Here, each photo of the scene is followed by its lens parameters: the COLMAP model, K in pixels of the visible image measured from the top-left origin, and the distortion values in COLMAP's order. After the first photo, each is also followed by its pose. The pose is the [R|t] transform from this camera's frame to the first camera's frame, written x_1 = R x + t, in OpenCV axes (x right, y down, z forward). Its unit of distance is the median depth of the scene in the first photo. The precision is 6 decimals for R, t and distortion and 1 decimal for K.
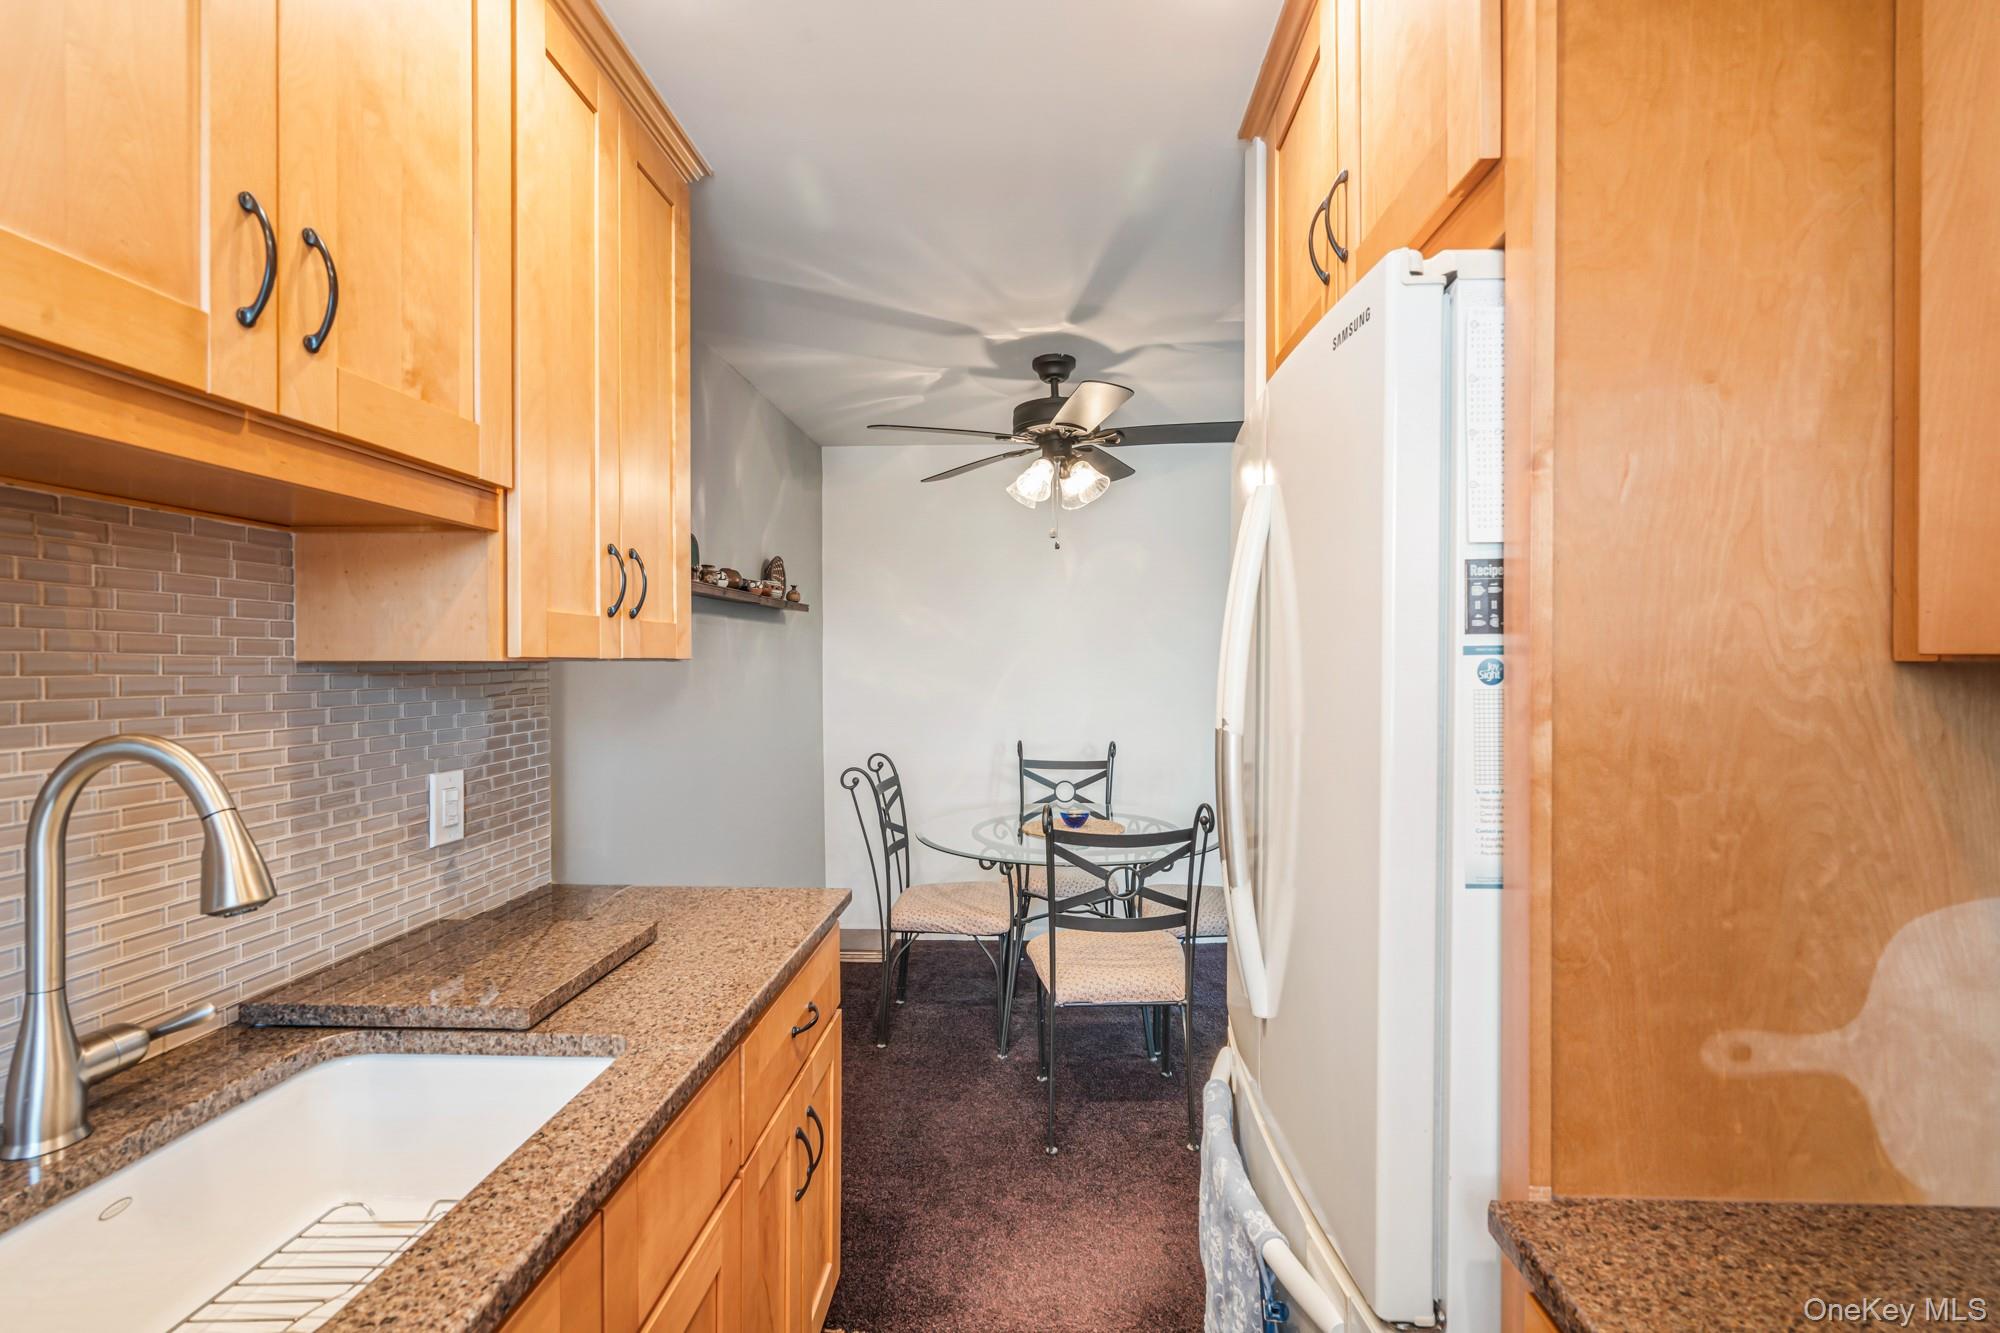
lens RADIAL K [[907.6, 0, 990.2], [0, 907.6, 668.9], [0, 0, 1]] dist [0.000901, 0.001162]
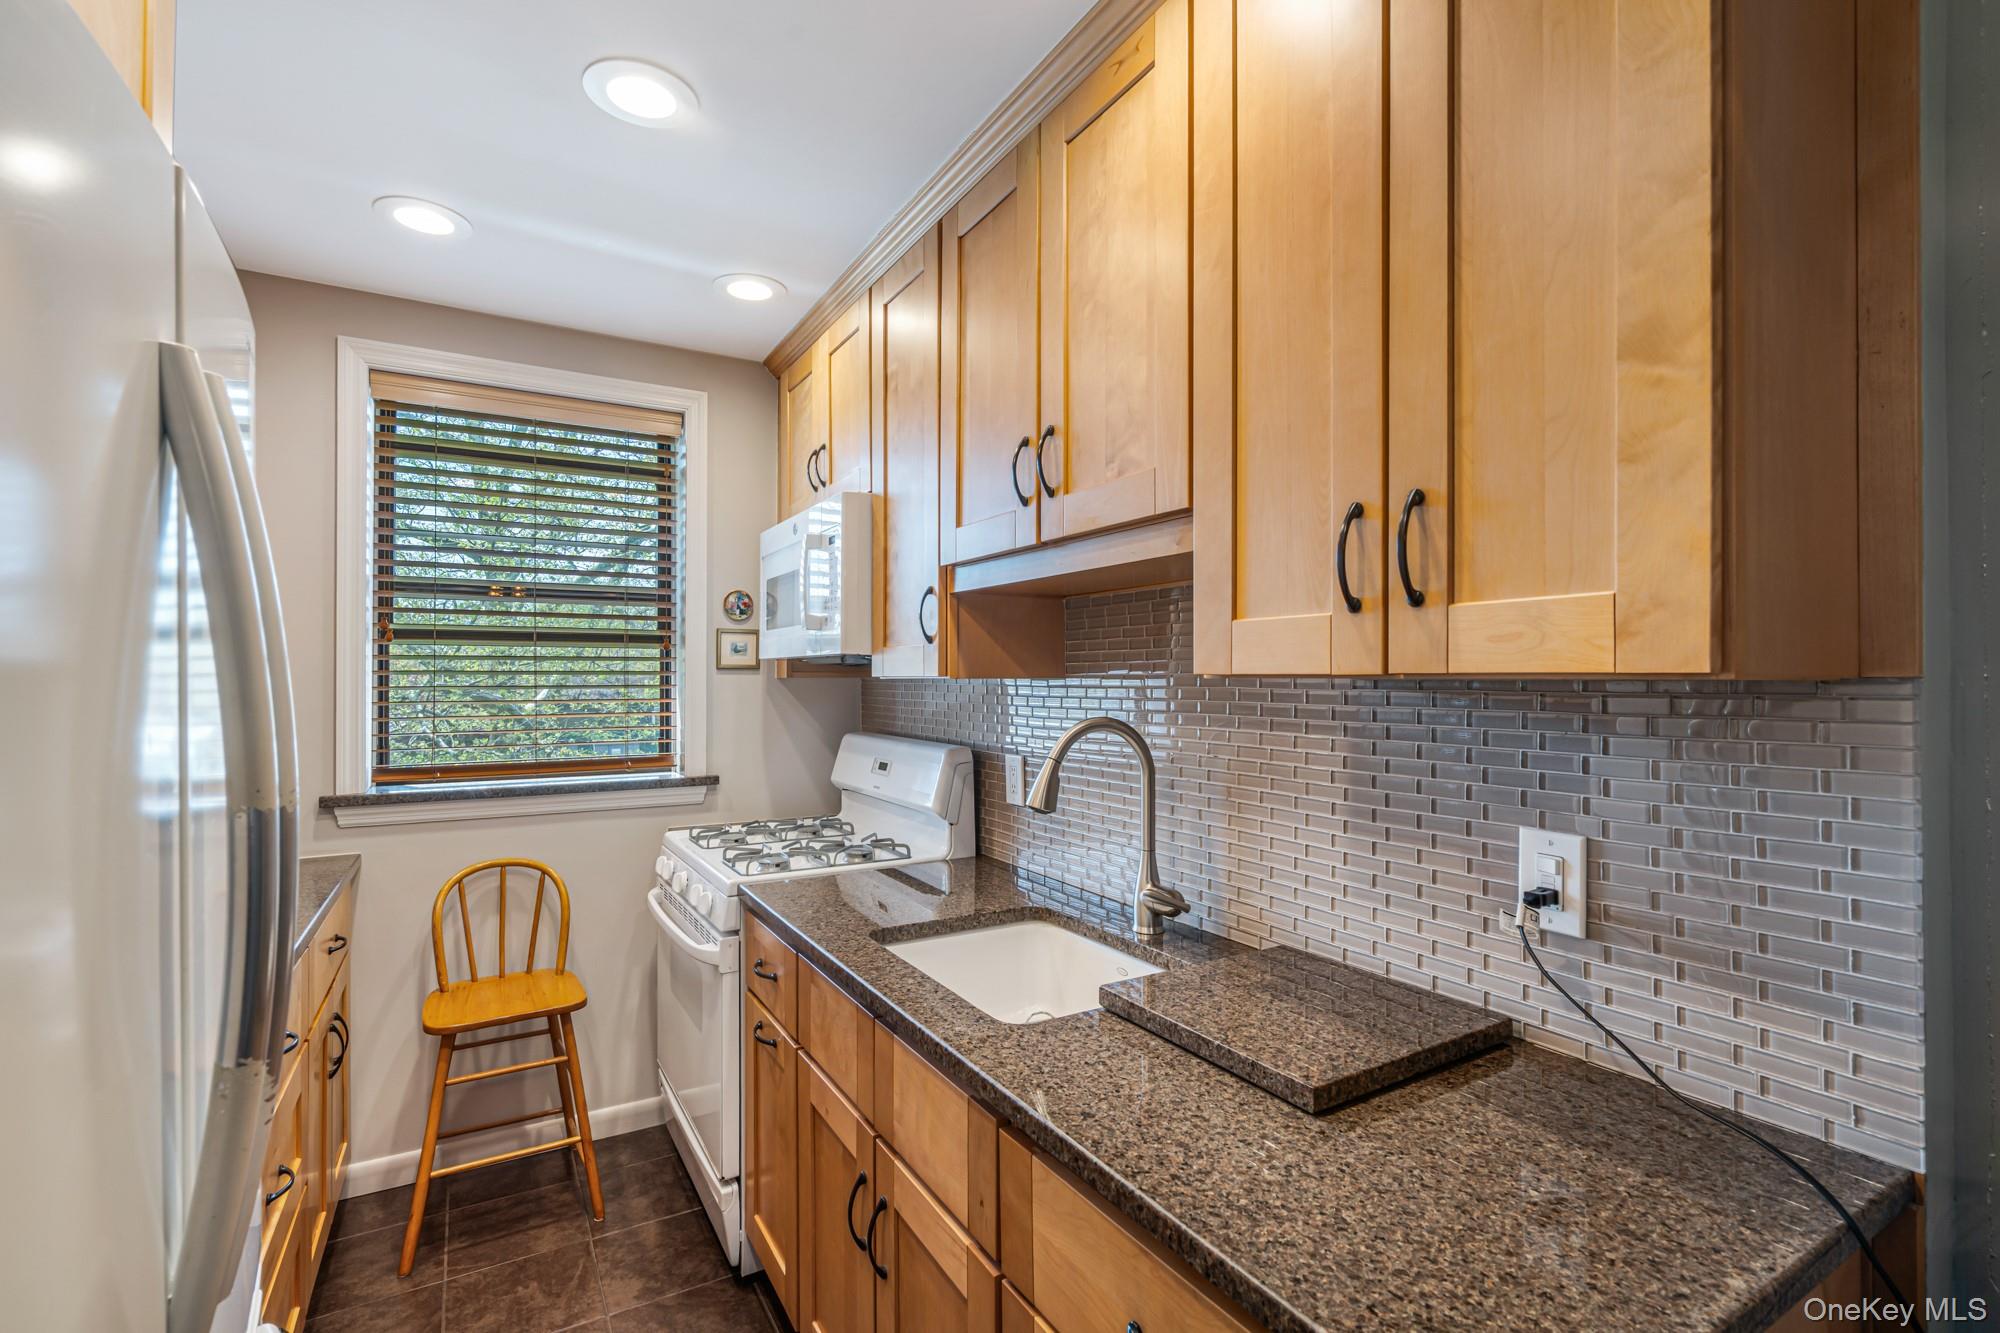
lens RADIAL K [[907.6, 0, 990.2], [0, 907.6, 668.9], [0, 0, 1]] dist [0.000901, 0.001162]
pose [[-0.830036, -0.003074, -0.557702, 0.254642], [-0.001695, 0.999994, -0.002989, -0.015440], [0.557707, -0.001536, -0.830036, 2.070645]]
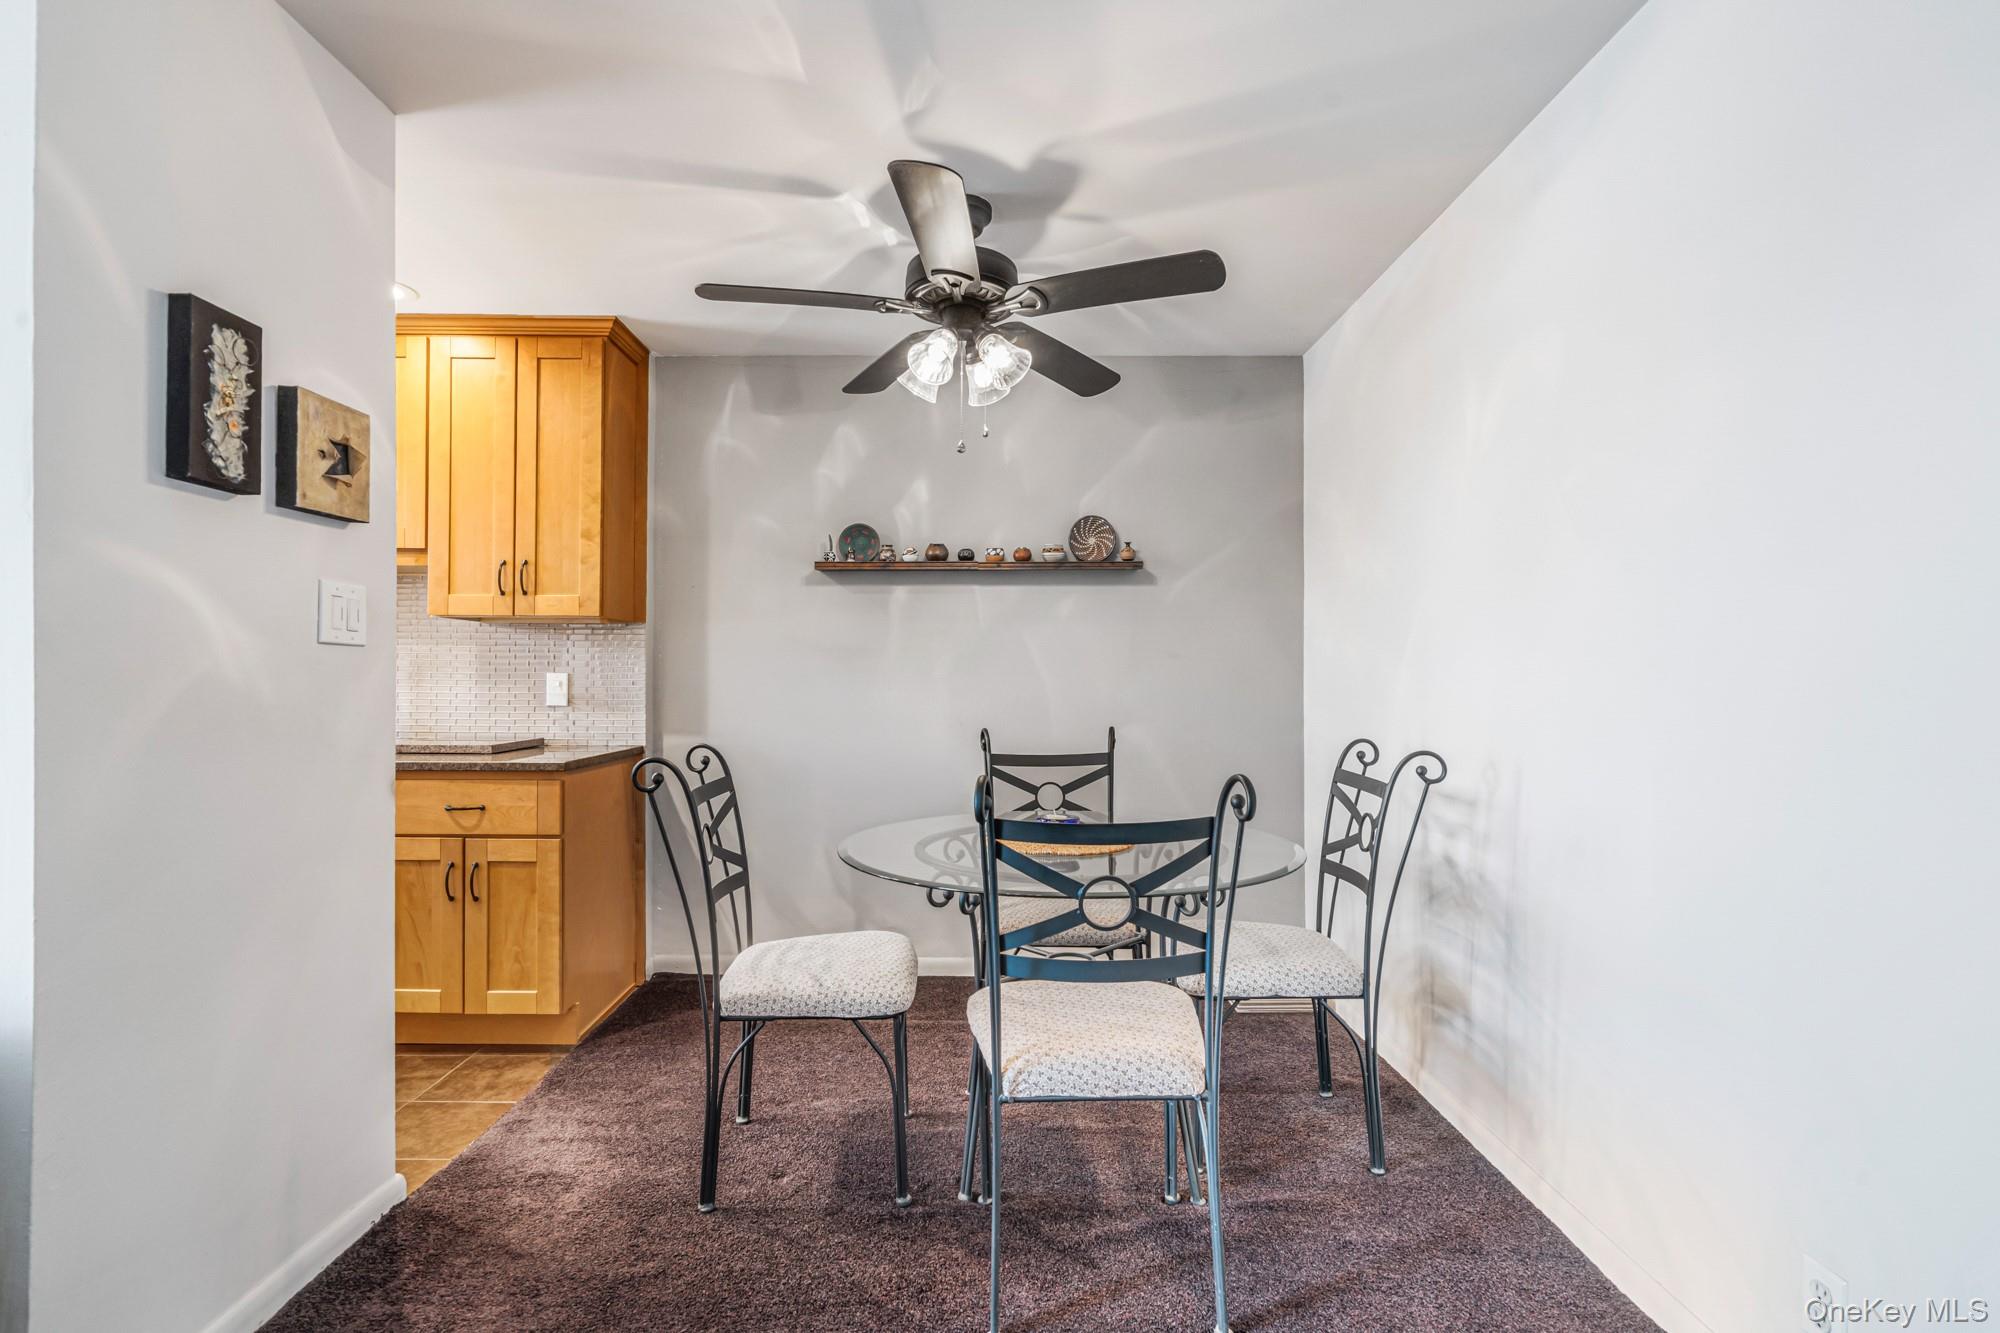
lens RADIAL K [[907.6, 0, 990.2], [0, 907.6, 668.9], [0, 0, 1]] dist [0.000901, 0.001162]
pose [[0.067906, -0.008187, -0.997658, 2.511345], [-0.008587, 0.999925, -0.008790, 0.177158], [0.997655, 0.009164, 0.067830, 2.896684]]
